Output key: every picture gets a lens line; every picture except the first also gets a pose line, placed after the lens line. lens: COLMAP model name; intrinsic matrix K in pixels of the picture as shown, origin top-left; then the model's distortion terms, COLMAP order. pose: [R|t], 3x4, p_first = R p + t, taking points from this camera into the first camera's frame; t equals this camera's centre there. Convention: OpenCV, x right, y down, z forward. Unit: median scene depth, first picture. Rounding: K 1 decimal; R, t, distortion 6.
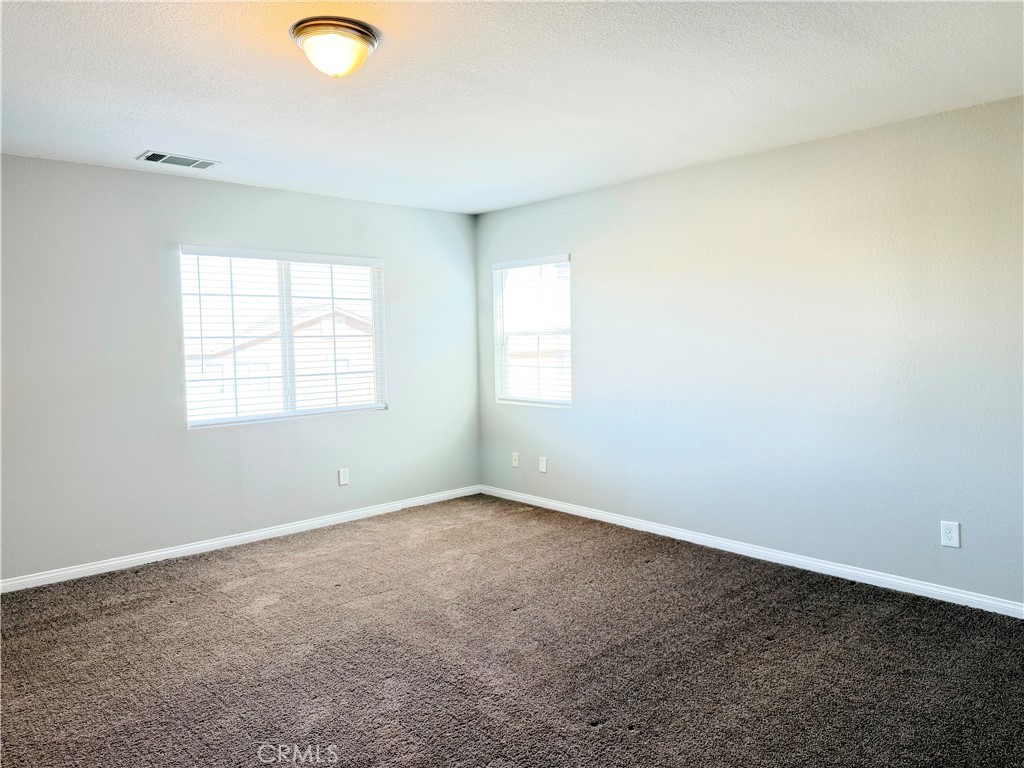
lens RADIAL K [[717.1, 0, 512.2], [0, 717.1, 383.3], [0, 0, 1]] dist [0.069807, -0.075077]
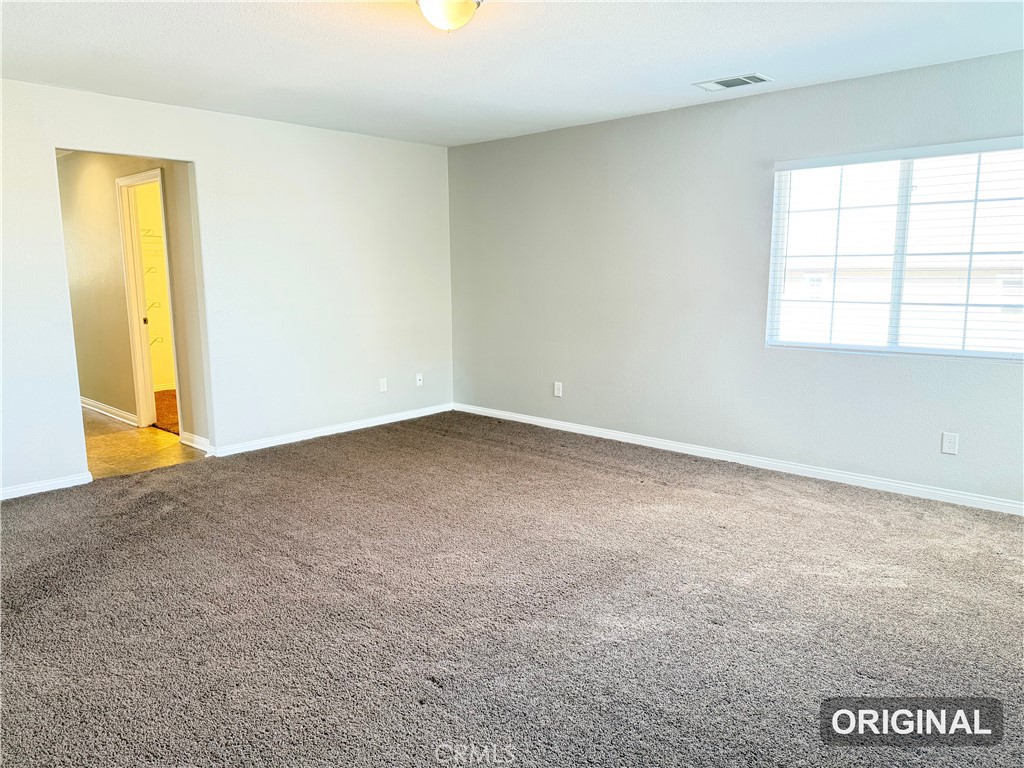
lens RADIAL K [[717.1, 0, 511.5], [0, 717.1, 383.7], [0, 0, 1]] dist [0.069807, -0.075077]
pose [[0.074381, 0.172407, -0.982213, 0.529601], [-0.053361, 0.984219, 0.168718, -0.039671], [0.995801, 0.039863, 0.082407, 0.544729]]
